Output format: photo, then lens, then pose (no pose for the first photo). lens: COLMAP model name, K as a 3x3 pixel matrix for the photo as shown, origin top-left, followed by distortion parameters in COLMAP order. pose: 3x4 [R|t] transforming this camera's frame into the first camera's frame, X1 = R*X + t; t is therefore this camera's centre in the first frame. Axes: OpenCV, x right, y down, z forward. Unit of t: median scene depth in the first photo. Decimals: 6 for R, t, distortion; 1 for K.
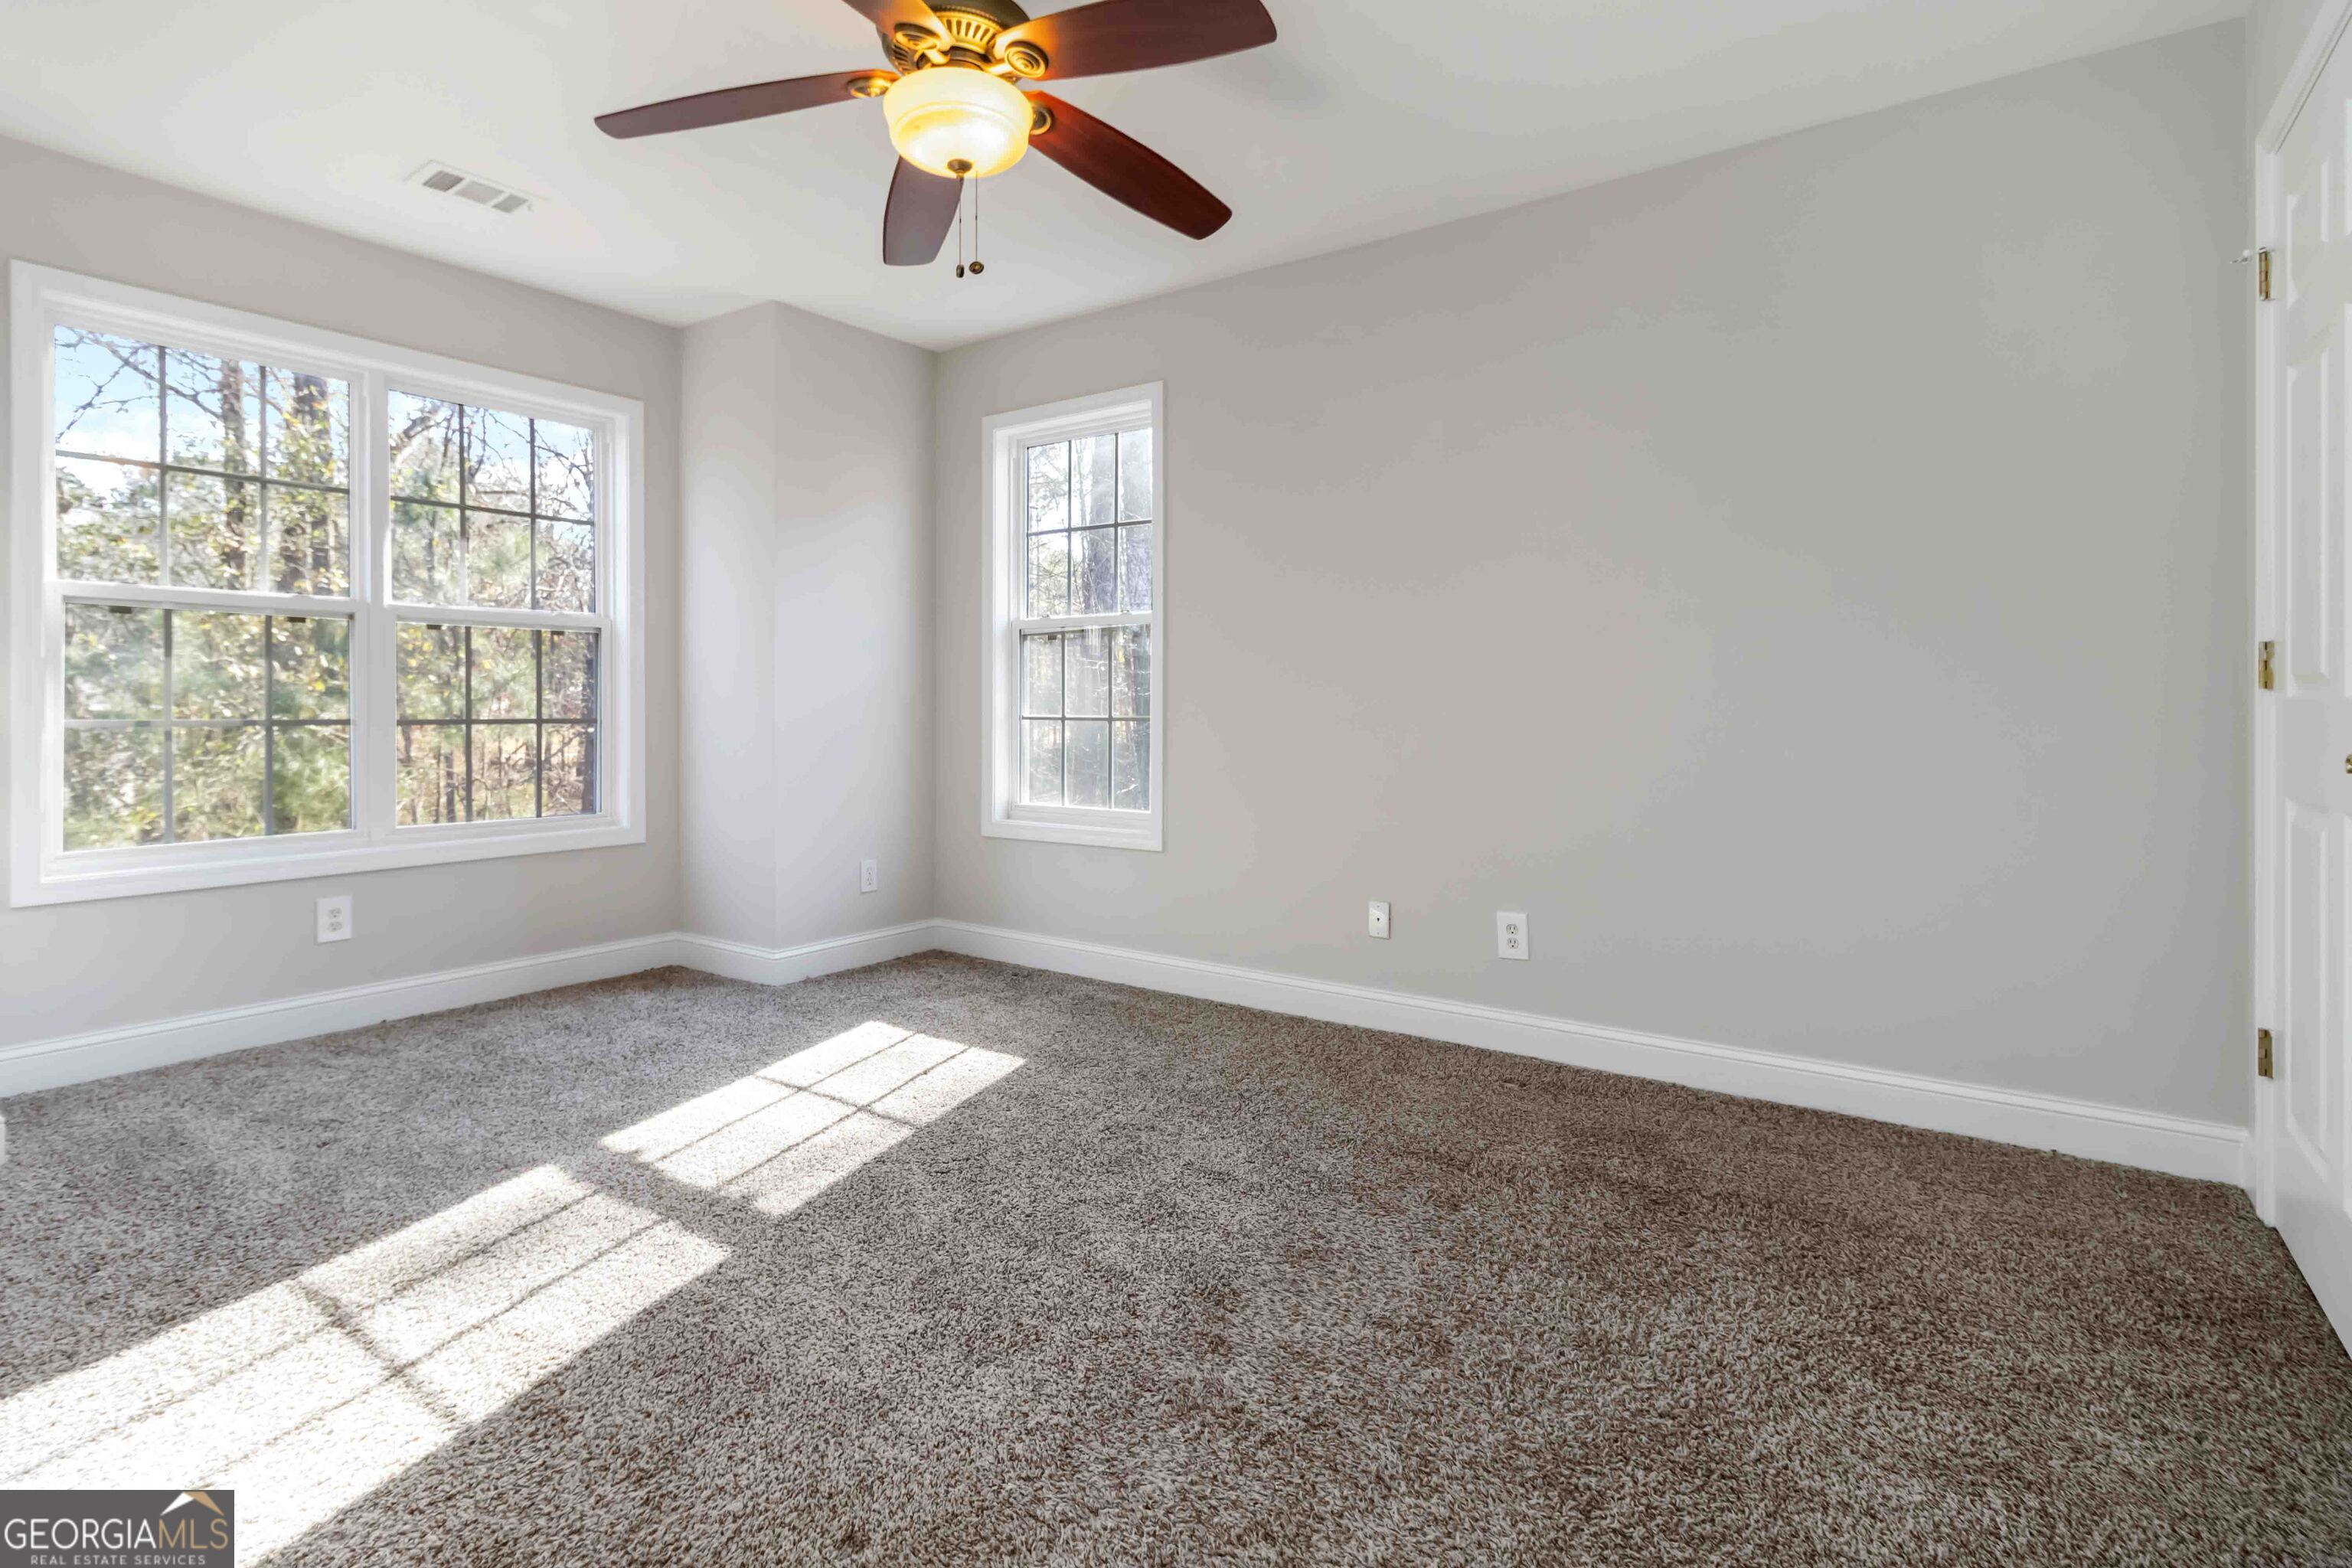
lens RADIAL K [[1140.1, 0, 1178.8], [0, 1140.1, 708.4], [0, 0, 1]] dist [0.002052, 0.000105]
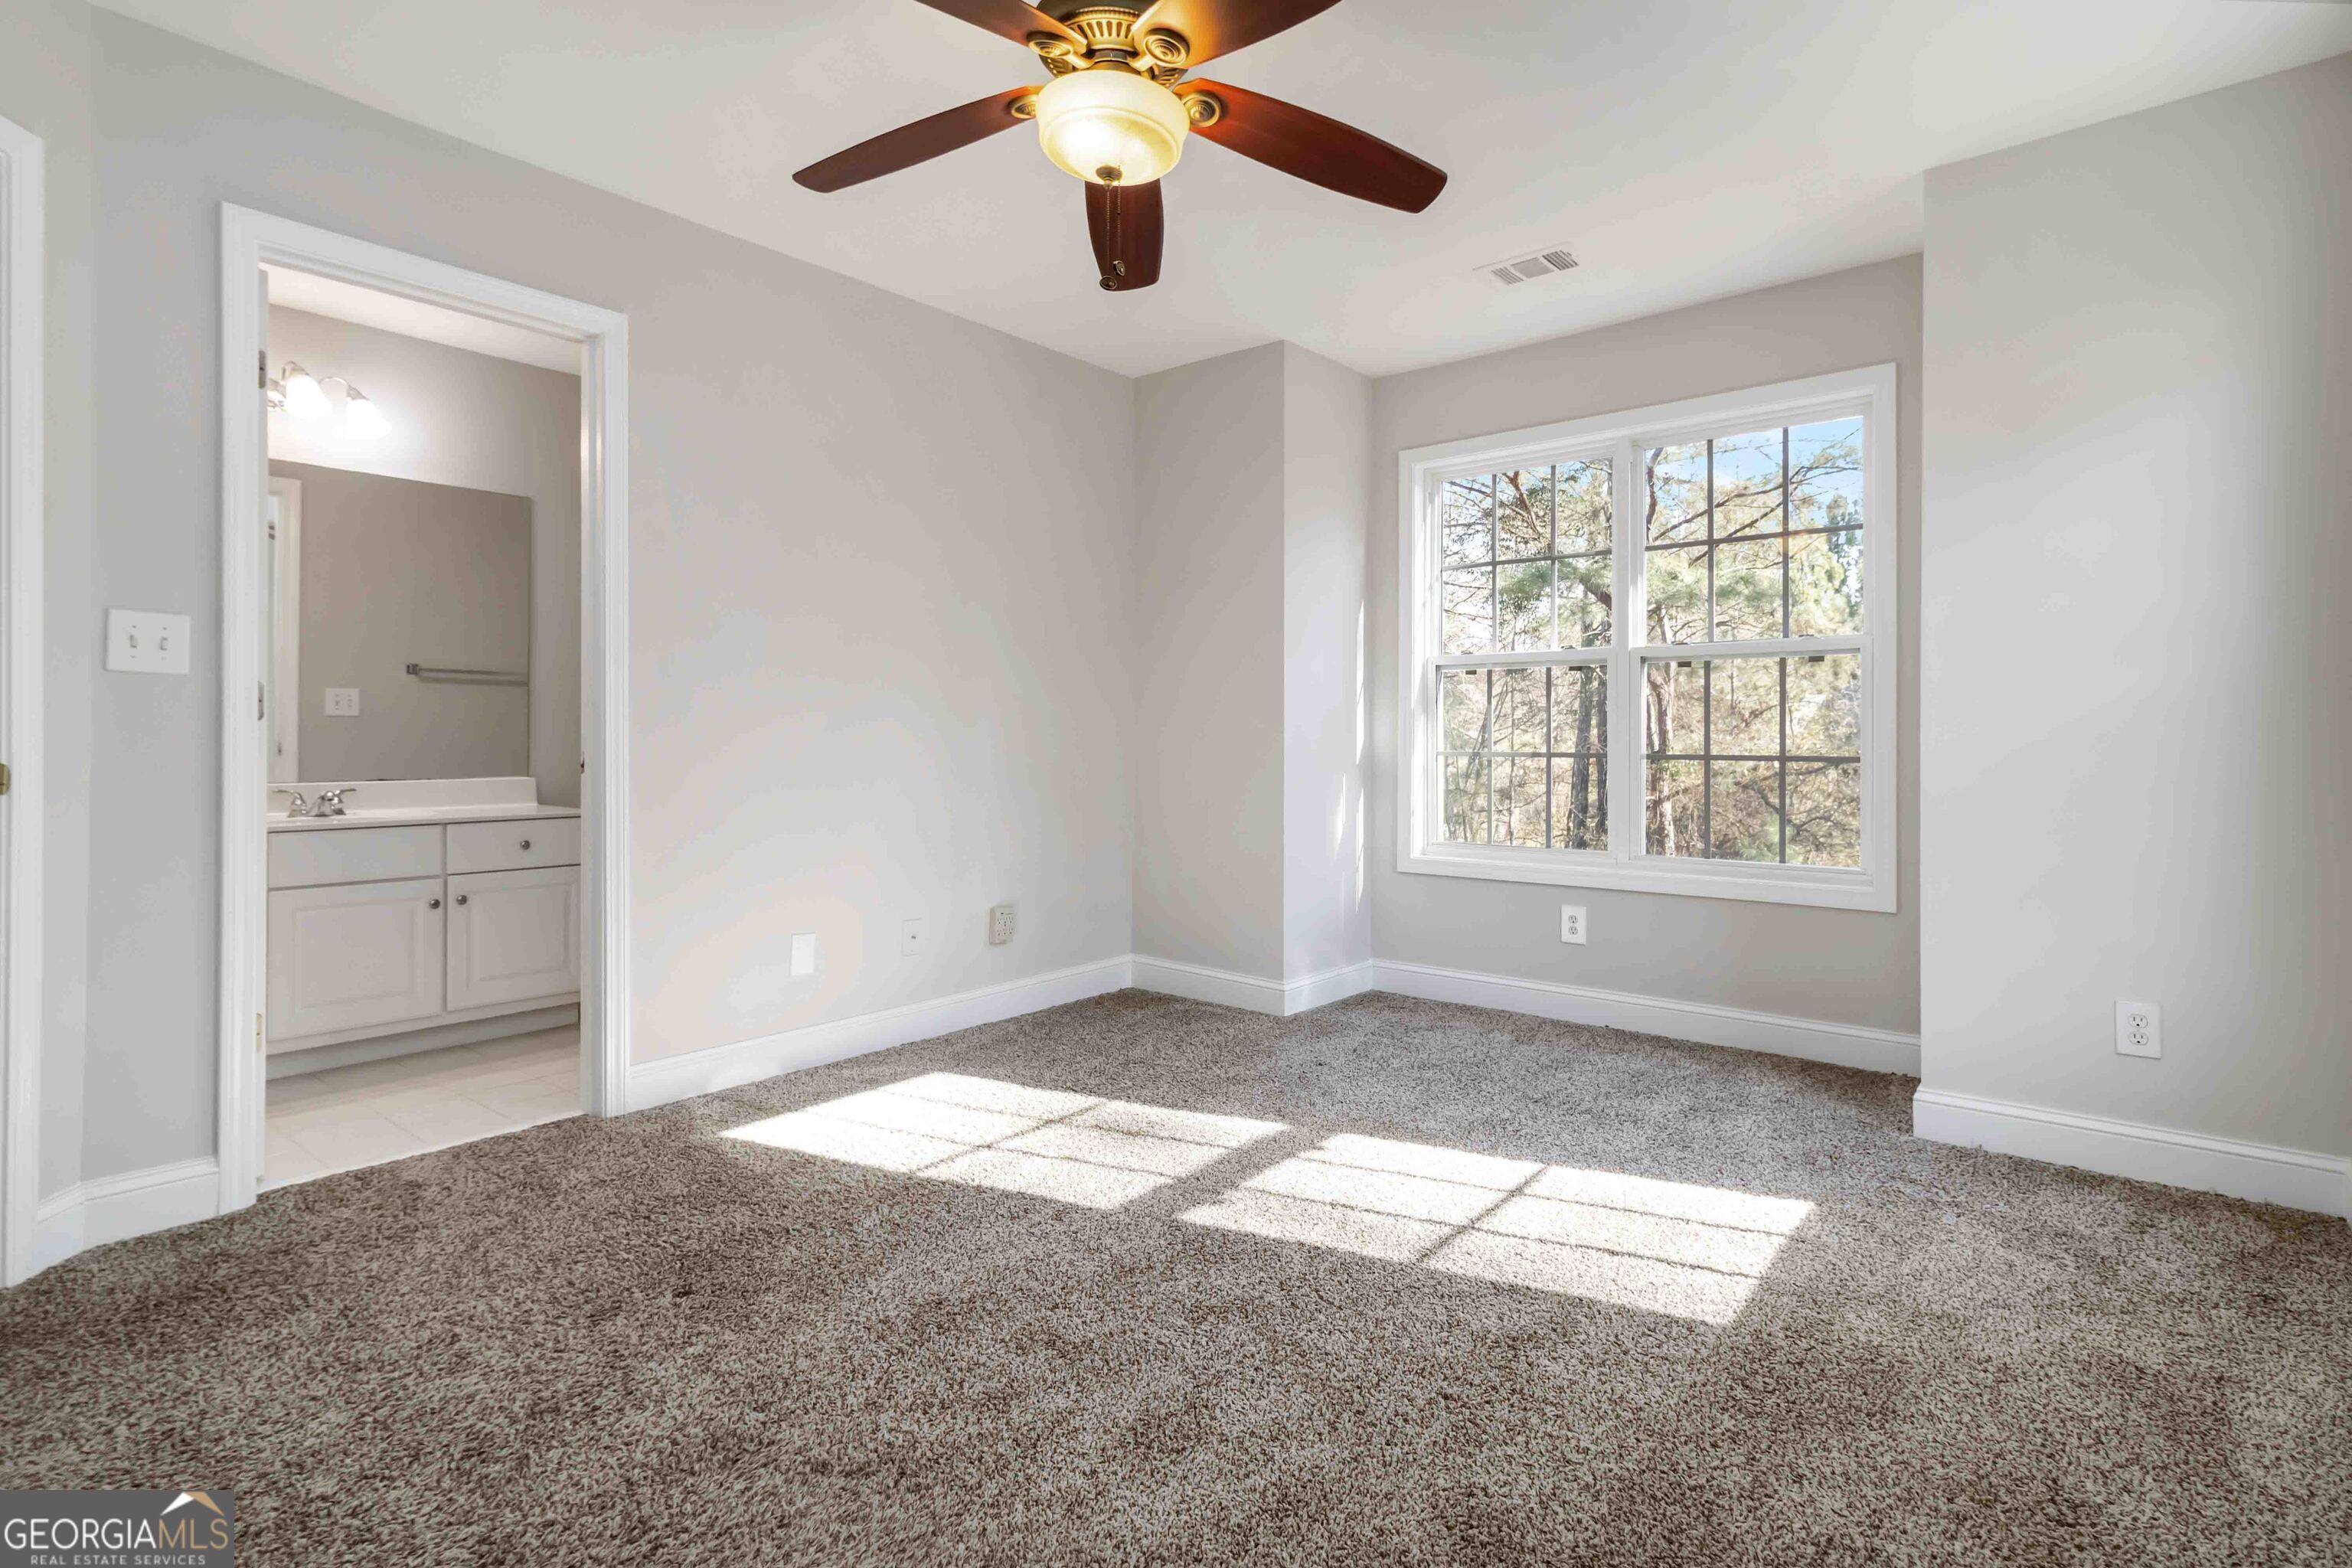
lens RADIAL K [[1139.2, 0, 1172.0], [0, 1139.2, 741.7], [0, 0, 1]] dist [0.019966, 0.000166]
pose [[-0.087118, -0.002959, -0.996194, 0.643458], [-0.002351, 0.999993, -0.002765, 0.003344], [0.996195, 0.002101, -0.087124, 0.981041]]
